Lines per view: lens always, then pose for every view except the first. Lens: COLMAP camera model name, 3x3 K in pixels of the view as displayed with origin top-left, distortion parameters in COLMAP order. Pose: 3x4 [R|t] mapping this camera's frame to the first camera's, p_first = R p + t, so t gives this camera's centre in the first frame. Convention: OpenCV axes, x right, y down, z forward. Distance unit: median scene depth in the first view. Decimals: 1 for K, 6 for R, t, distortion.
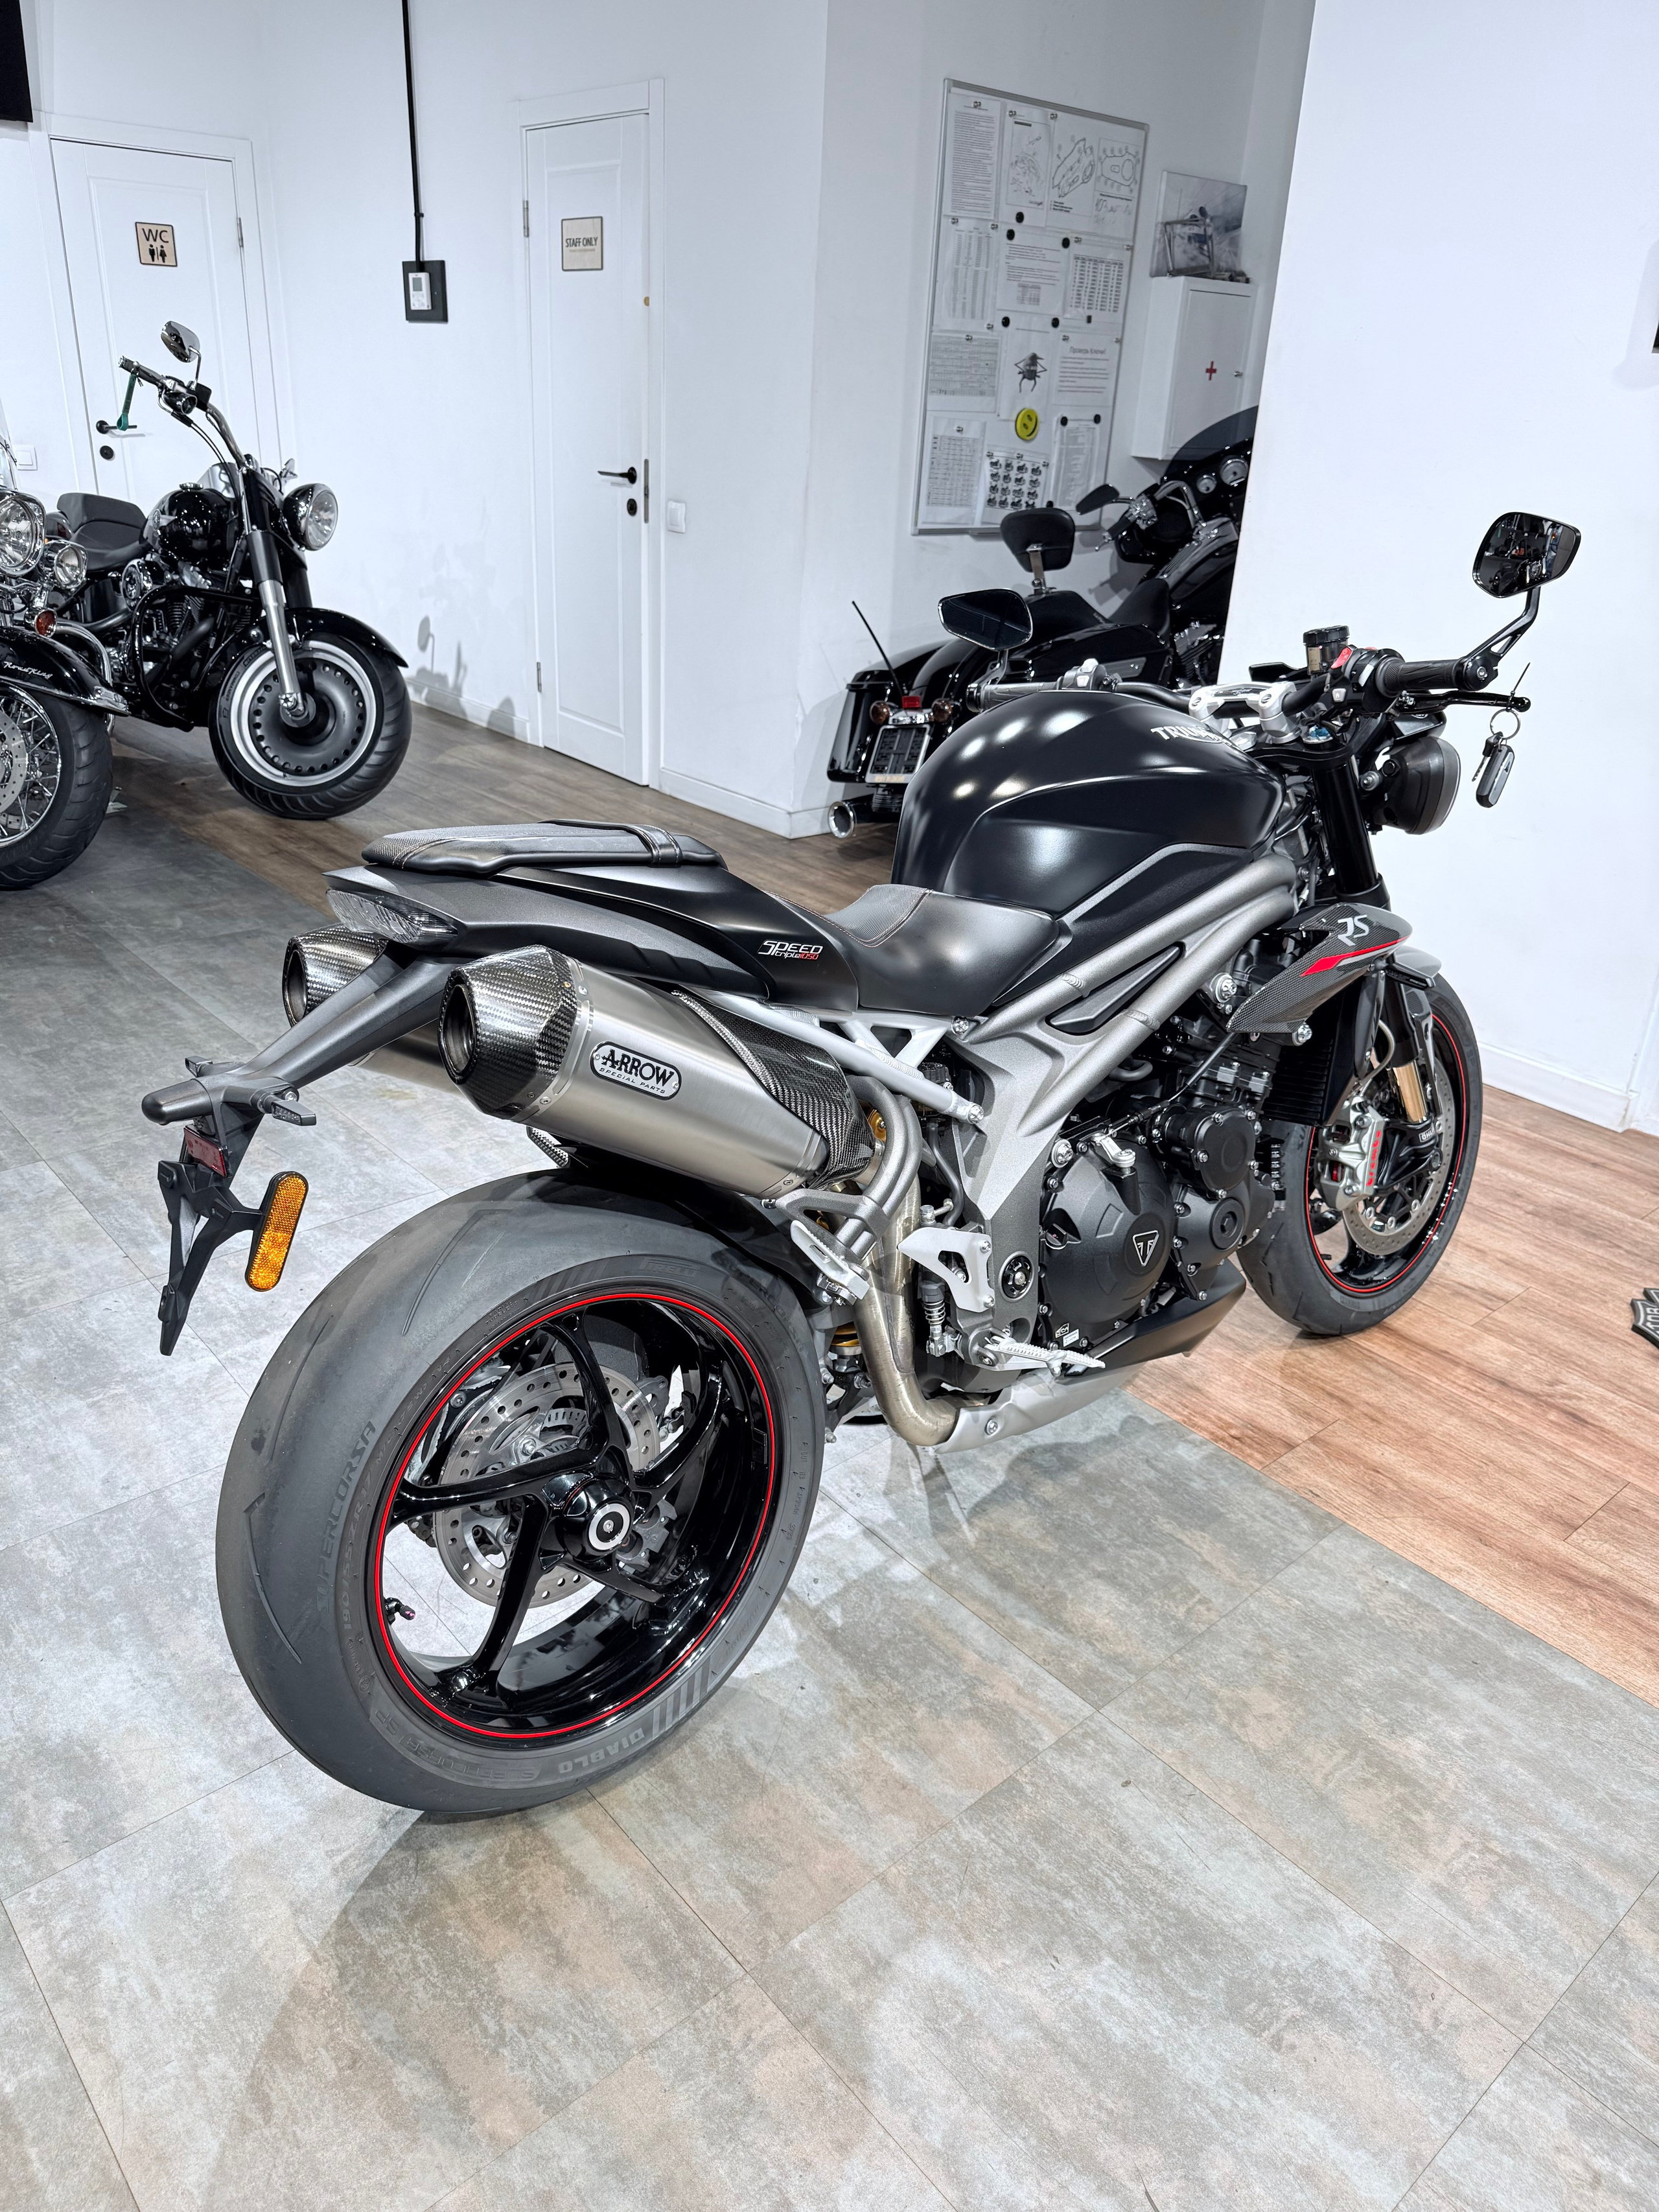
lens RADIAL K [[1556.1, 0, 825.4], [0, 1556.1, 1109.9], [0, 0, 1]] dist [0.026805, -0.040036]
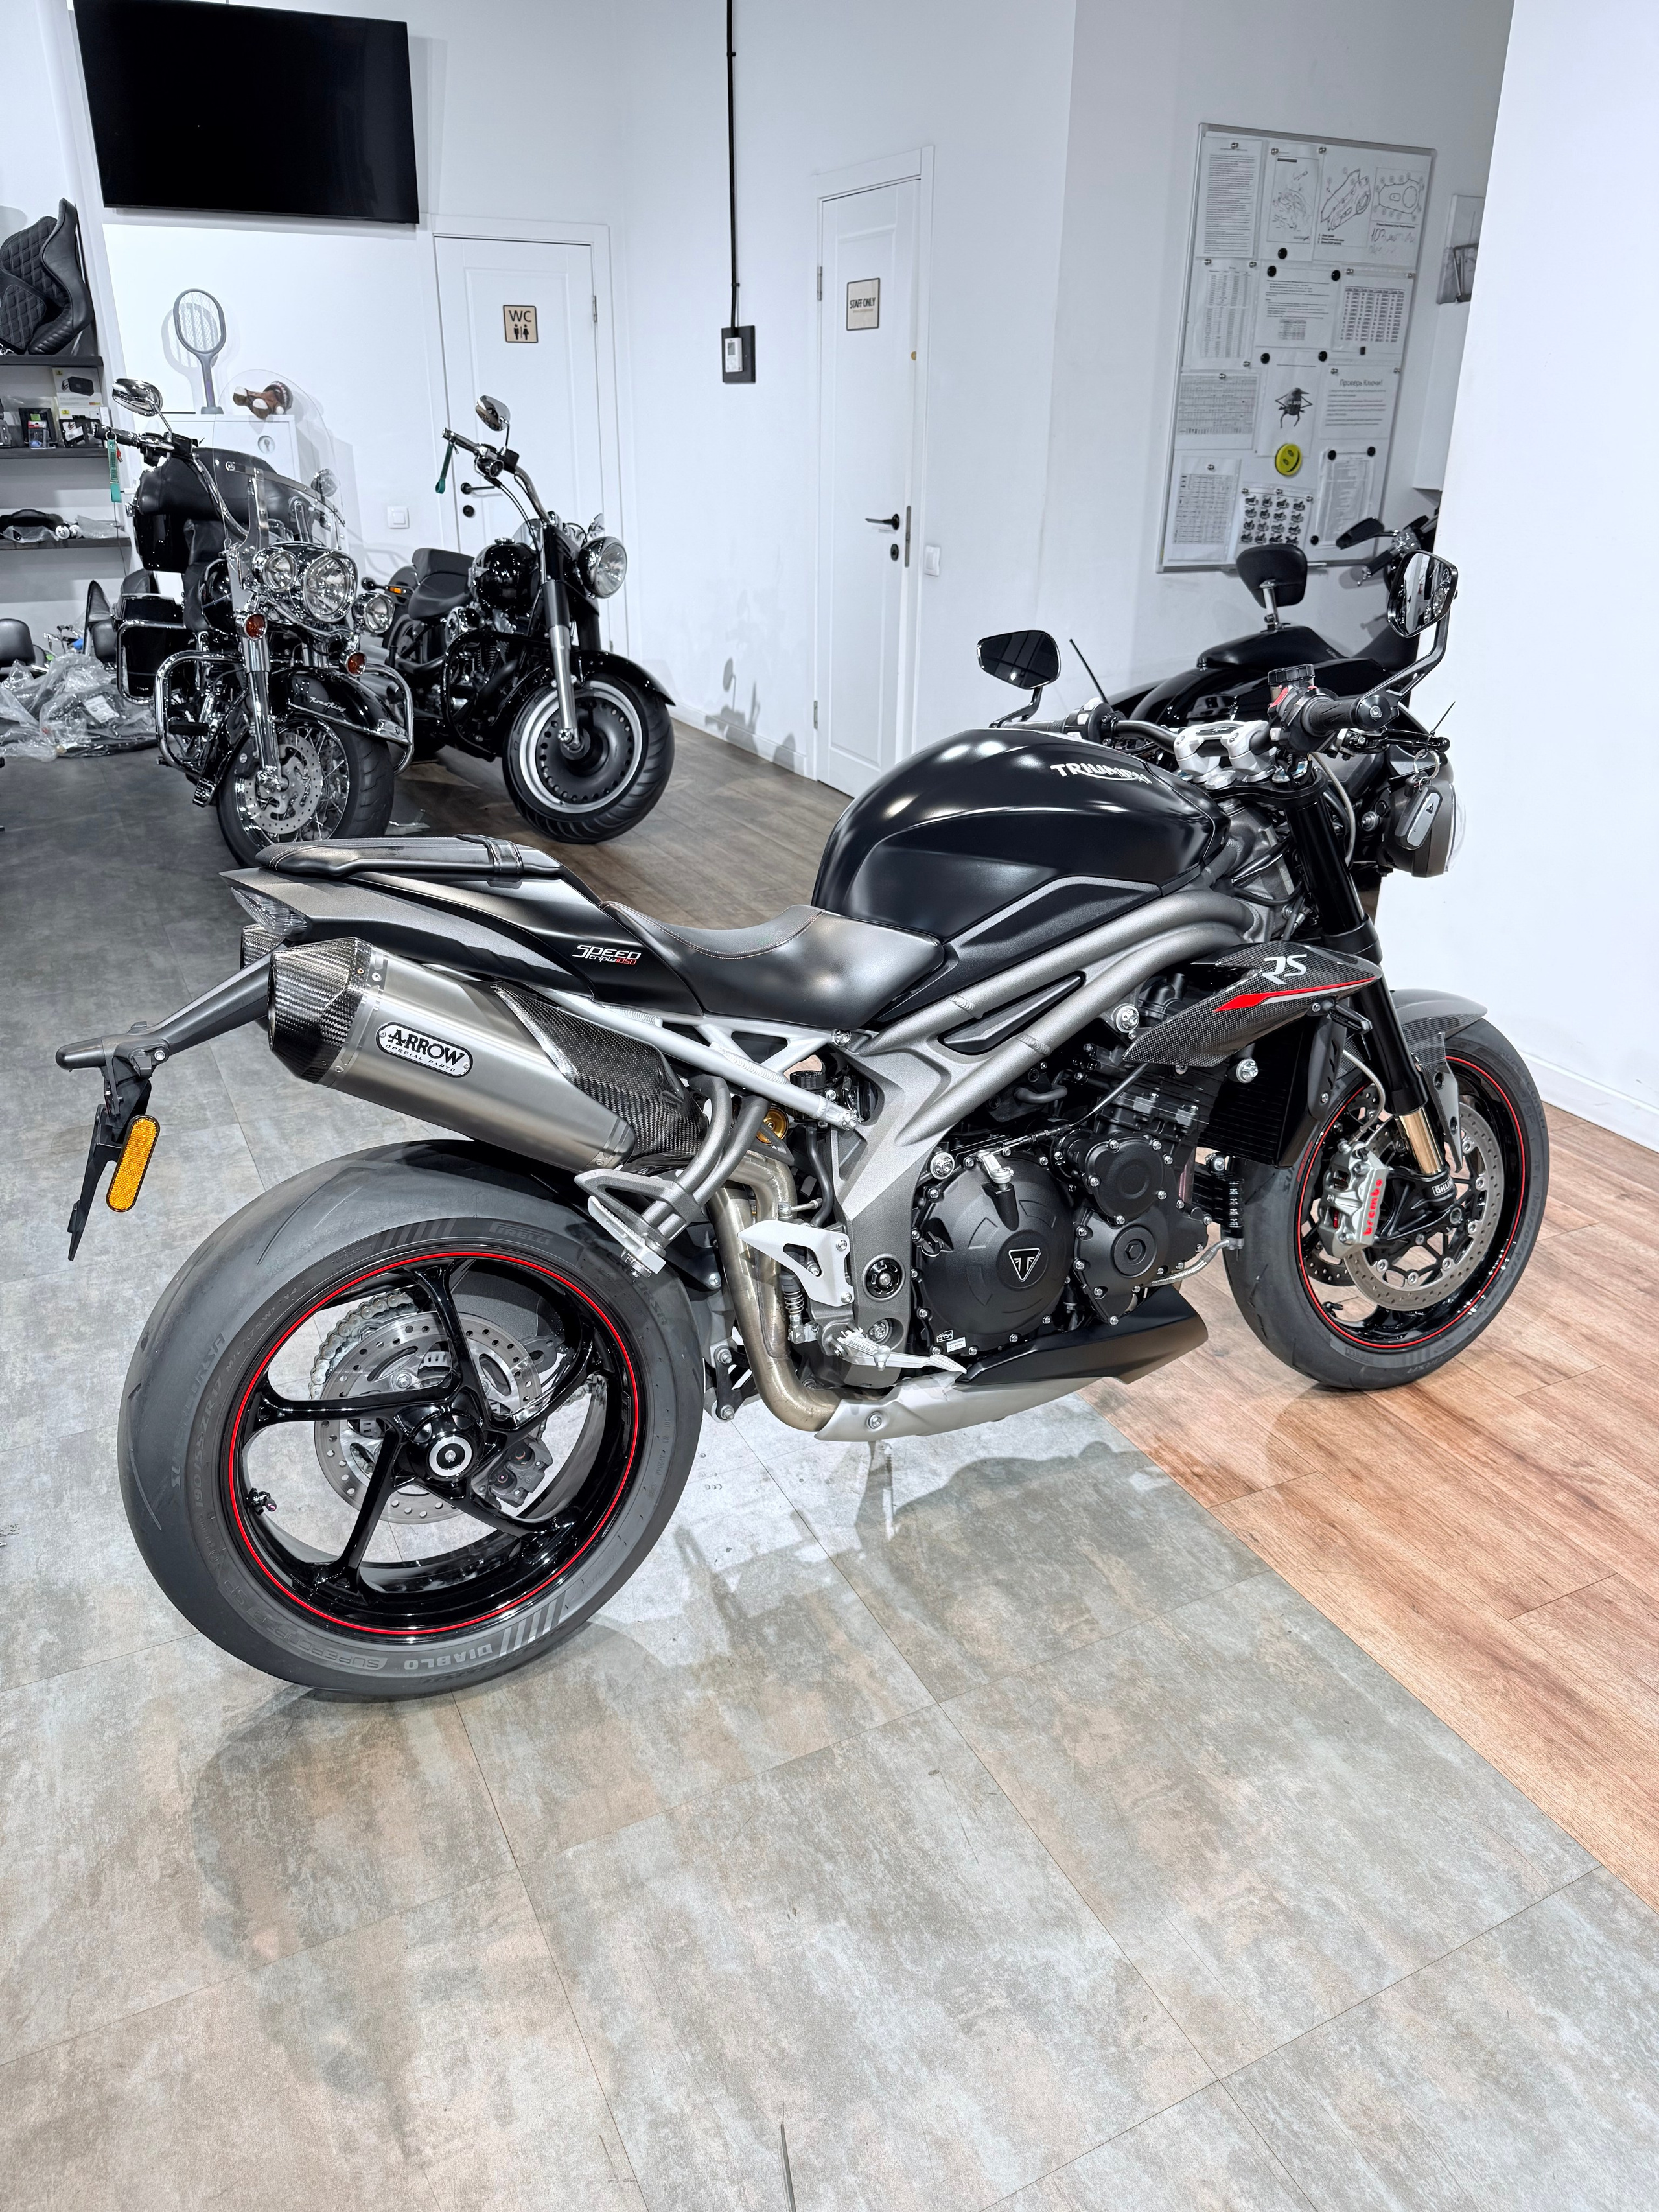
lens RADIAL K [[1552.1, 0, 827.9], [0, 1552.1, 1111.6], [0, 0, 1]] dist [0.031405, -0.047982]
pose [[0.967747, 0.067014, -0.242848, 0.274198], [-0.071927, 0.997345, -0.011411, 0.007538], [0.241438, 0.028510, 0.969997, -0.028337]]
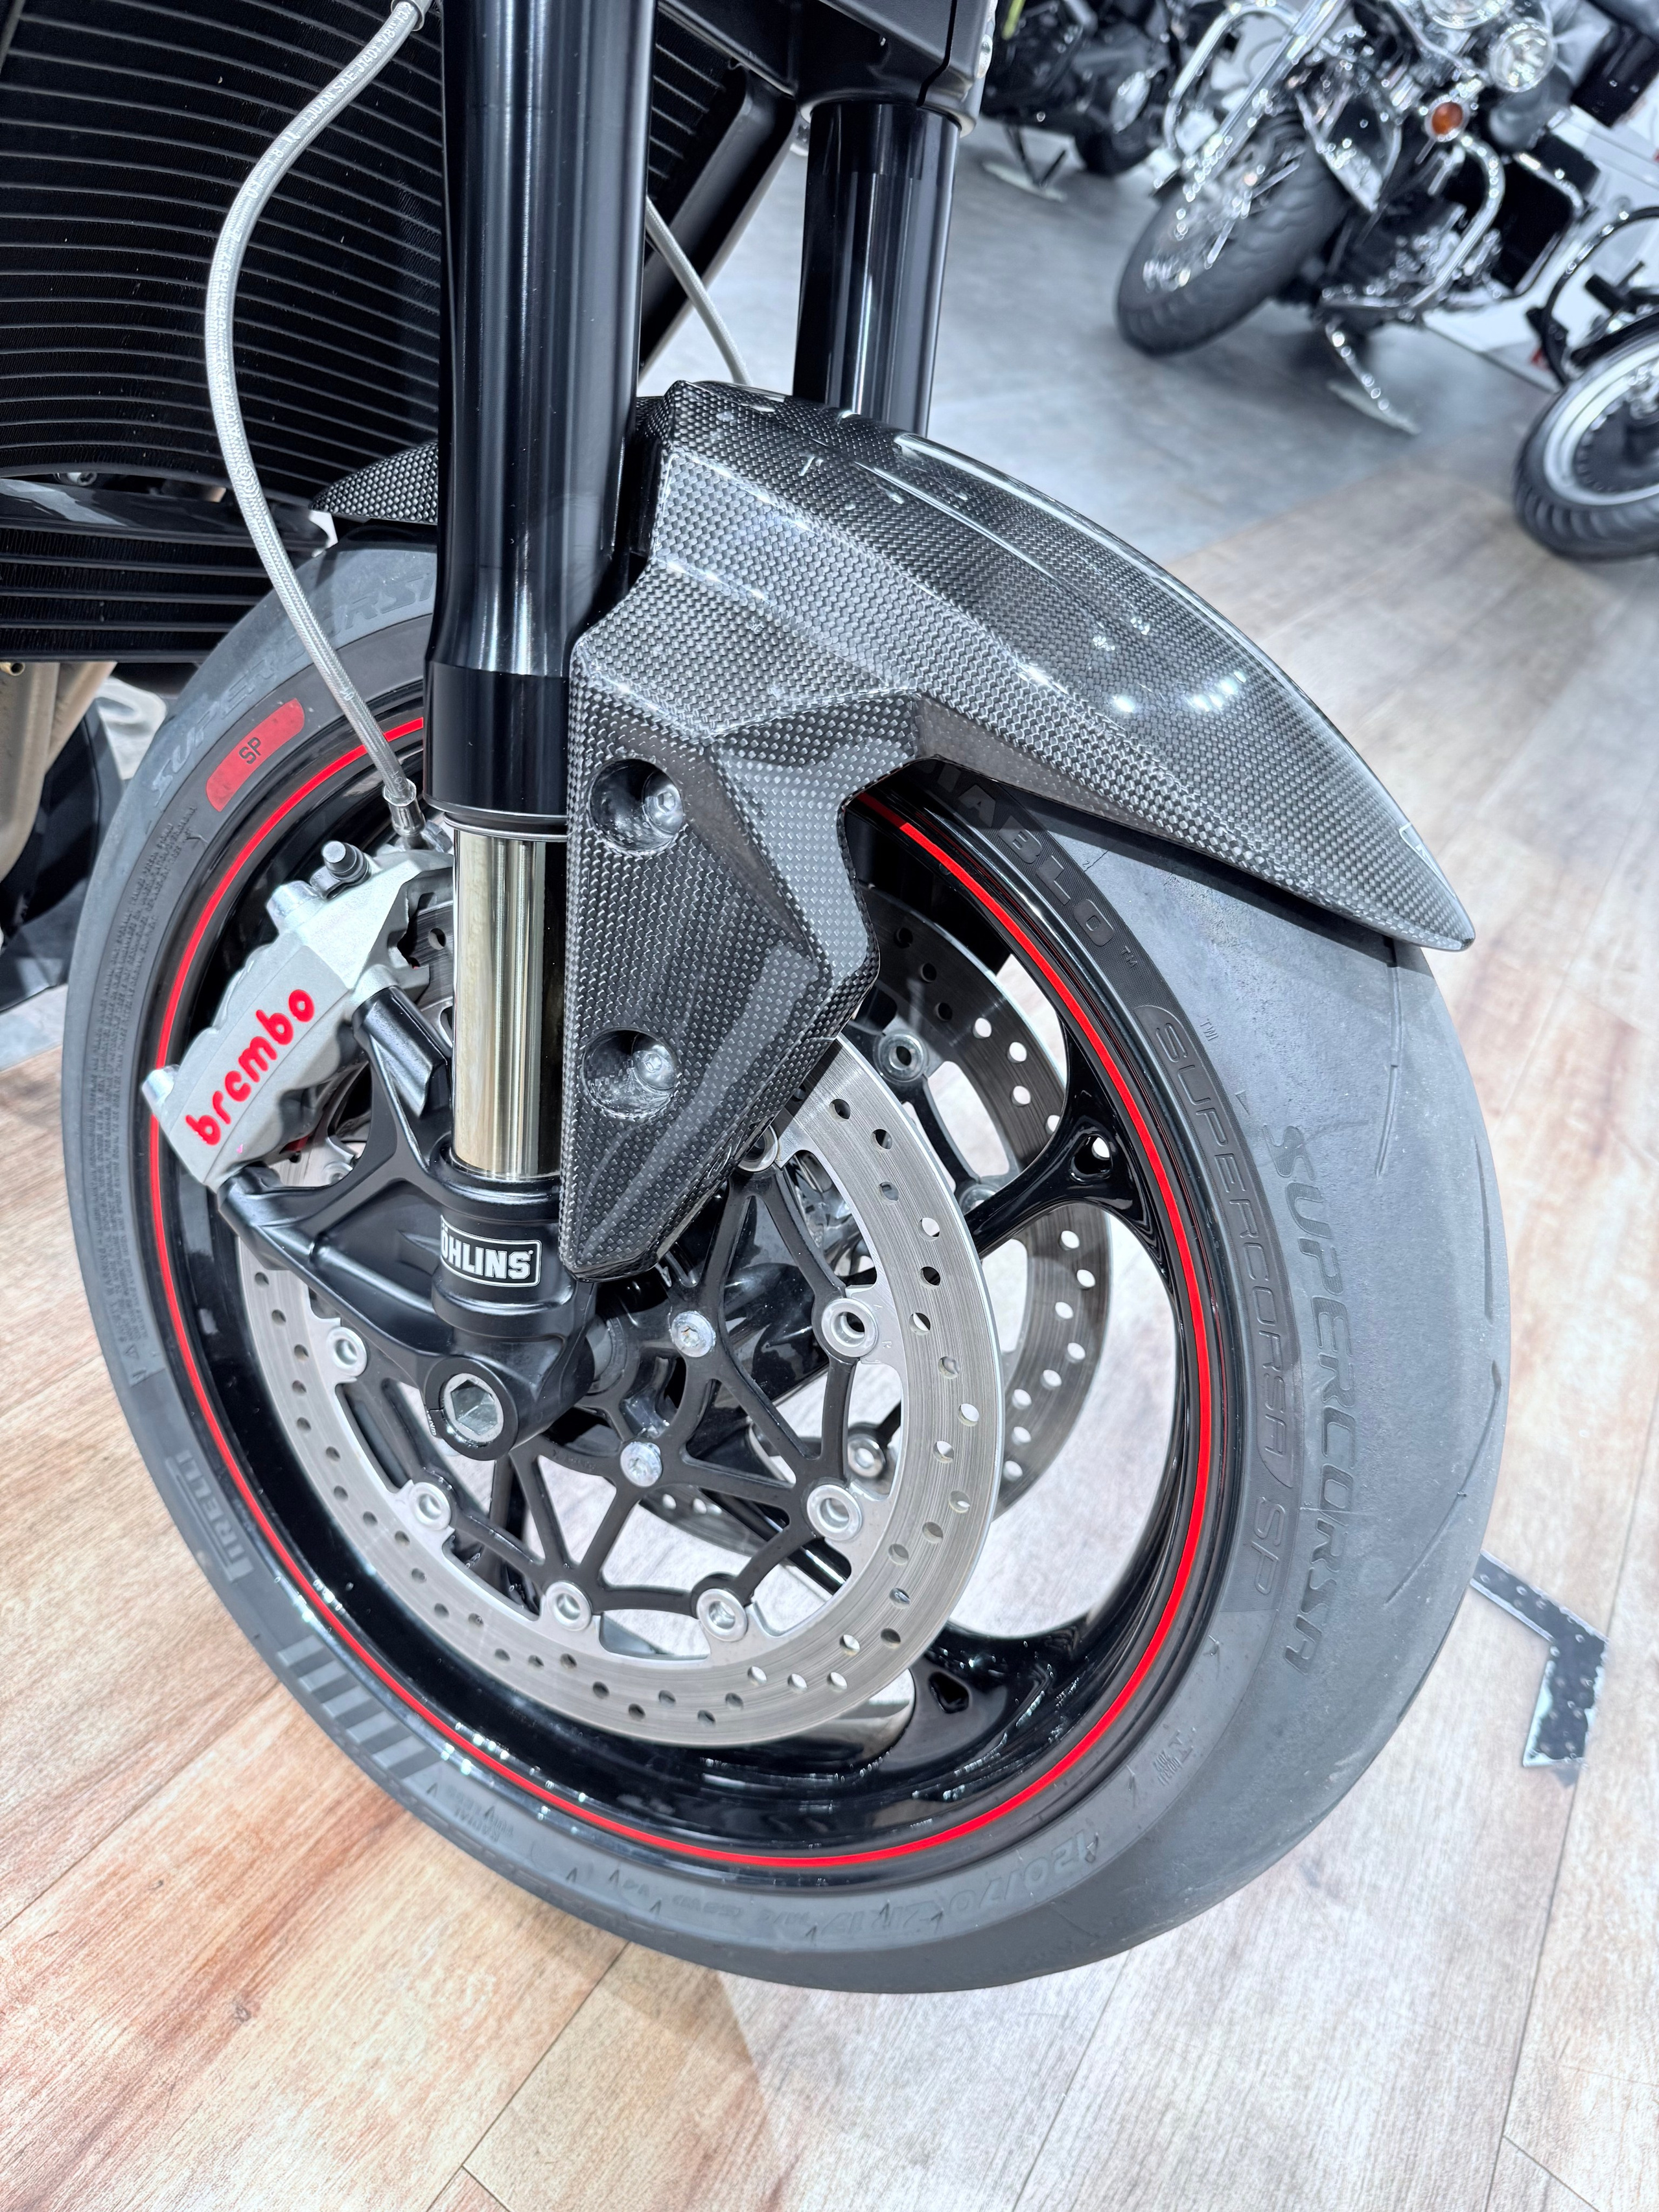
lens RADIAL K [[1596.5, 0, 827.7], [0, 1596.5, 1105.4], [0, 0, 1]] dist [0.011643, -0.042626]
pose [[0.278272, 0.663053, -0.694929, 0.591748], [-0.679878, 0.647040, 0.345116, -0.117491], [0.678477, 0.376431, 0.630848, 0.978497]]
